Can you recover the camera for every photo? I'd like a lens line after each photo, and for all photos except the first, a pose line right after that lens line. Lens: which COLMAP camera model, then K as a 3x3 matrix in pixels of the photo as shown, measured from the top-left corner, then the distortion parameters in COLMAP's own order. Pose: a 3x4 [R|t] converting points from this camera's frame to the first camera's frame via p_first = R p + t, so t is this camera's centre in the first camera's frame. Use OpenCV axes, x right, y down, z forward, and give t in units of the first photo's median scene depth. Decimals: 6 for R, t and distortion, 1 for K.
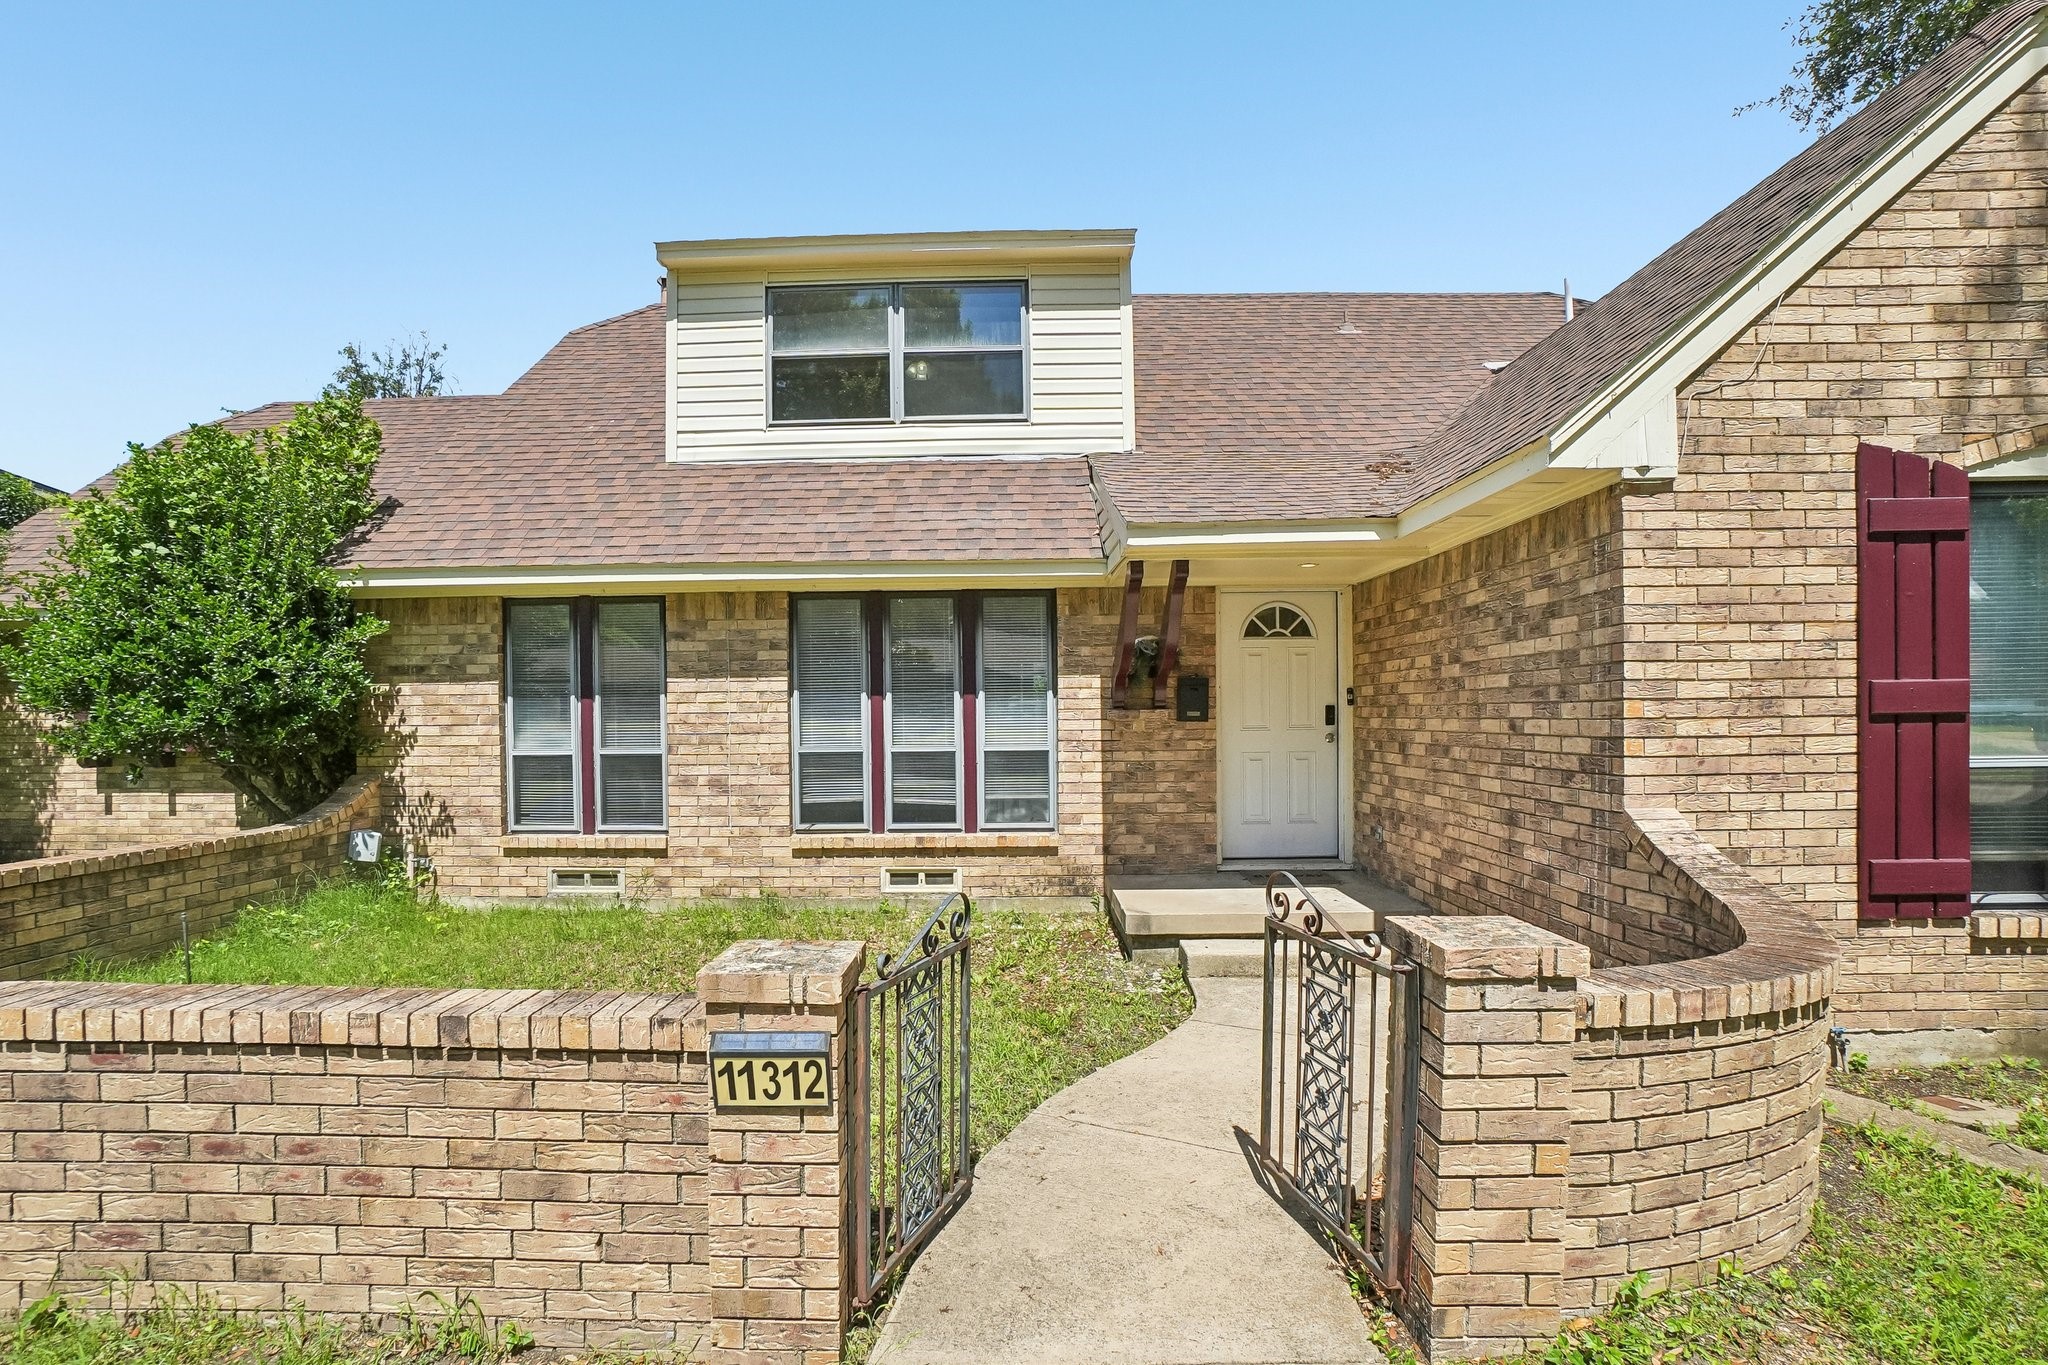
lens RADIAL K [[919.0, 0, 998.3], [0, 919.0, 677.5], [0, 0, 1]] dist [-0.058681, 0.016015]
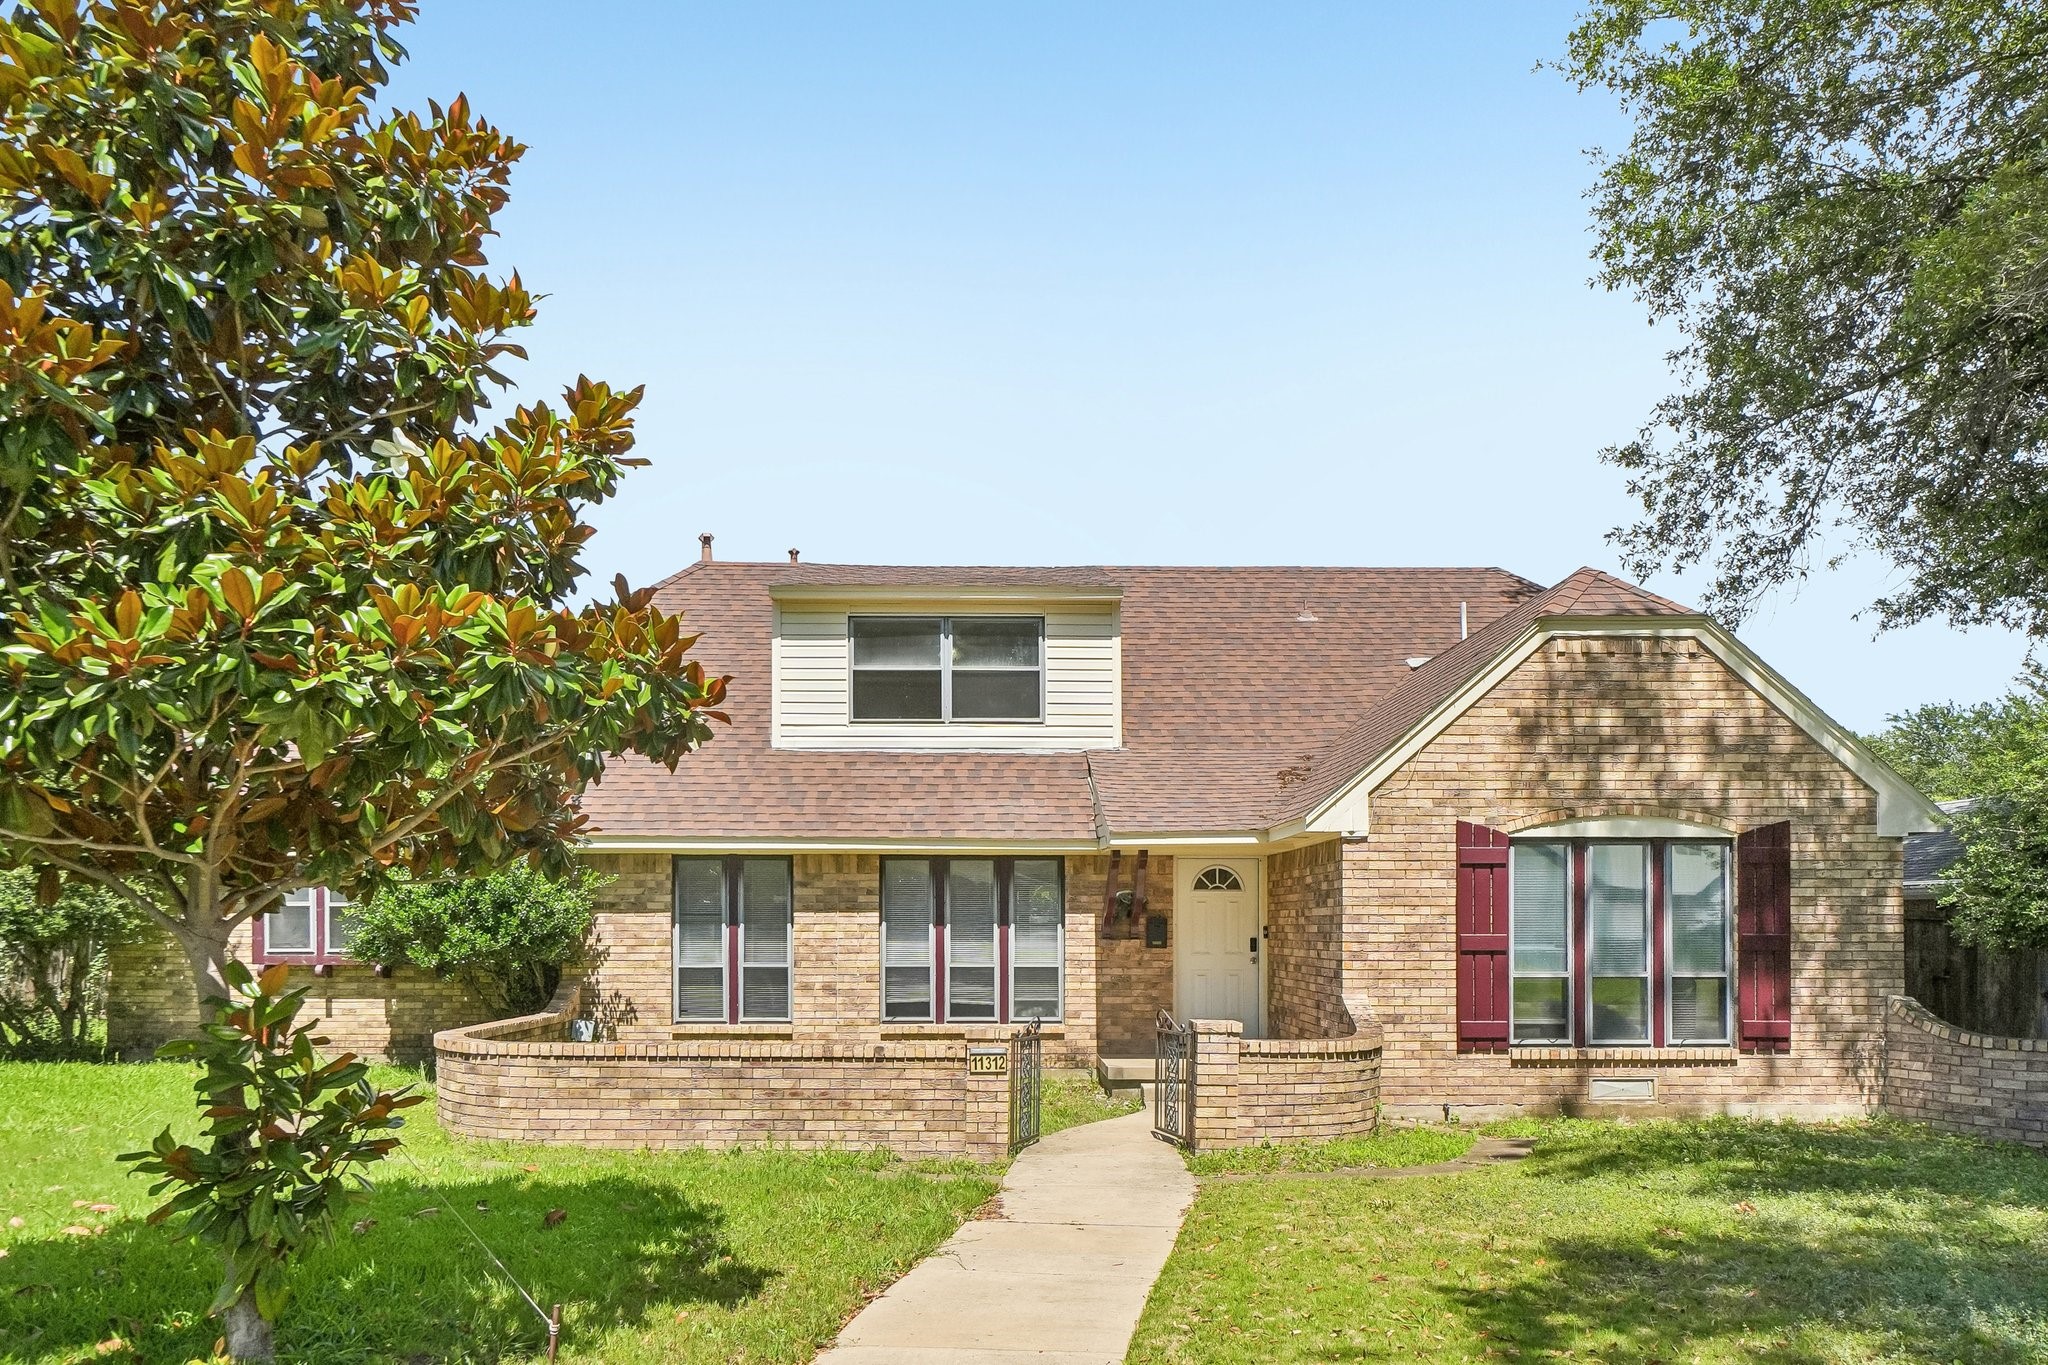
lens RADIAL K [[1878.3, 0, 984.4], [0, 1878.3, 683.7], [0, 0, 1]] dist [0.000702, -0.004874]
pose [[0.998766, 0.017361, 0.046523, -0.251486], [-0.013404, 0.996370, -0.084067, -0.139805], [-0.047813, 0.083340, 0.995373, -2.403280]]
